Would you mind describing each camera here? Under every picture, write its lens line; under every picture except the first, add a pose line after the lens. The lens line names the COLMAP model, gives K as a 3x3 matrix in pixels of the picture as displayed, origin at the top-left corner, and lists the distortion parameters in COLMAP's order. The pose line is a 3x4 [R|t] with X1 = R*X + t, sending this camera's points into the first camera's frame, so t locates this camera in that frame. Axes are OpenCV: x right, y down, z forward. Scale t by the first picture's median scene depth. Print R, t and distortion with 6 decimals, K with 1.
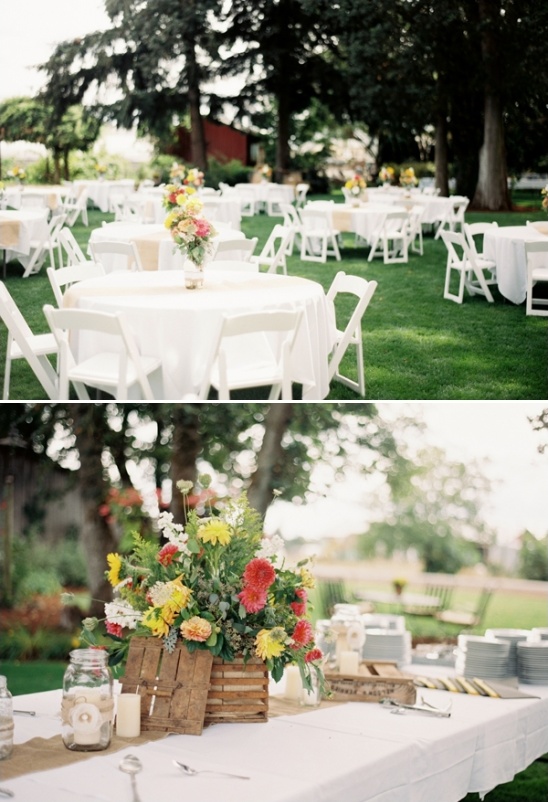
lens RADIAL K [[1324.1, 0, 274.0], [0, 1324.1, 401.0], [0, 0, 1]] dist [0.009195, 0.015704]
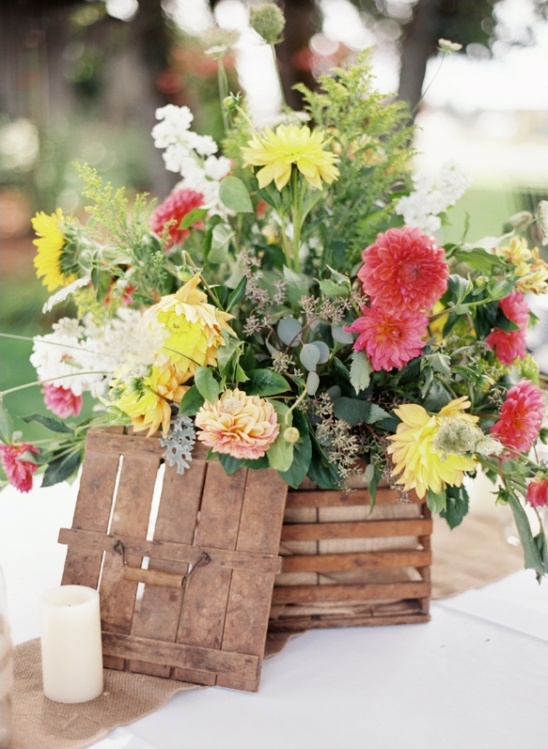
lens RADIAL K [[1291.3, 0, 274.0], [0, 1291.3, 374.5], [0, 0, 1]] dist [-0.023899, -0.058204]
pose [[0.991246, -0.002581, -0.132006, 0.000423], [0.044190, 0.948633, 0.313278, 0.042246], [0.124416, -0.316368, 0.940442, 0.643545]]
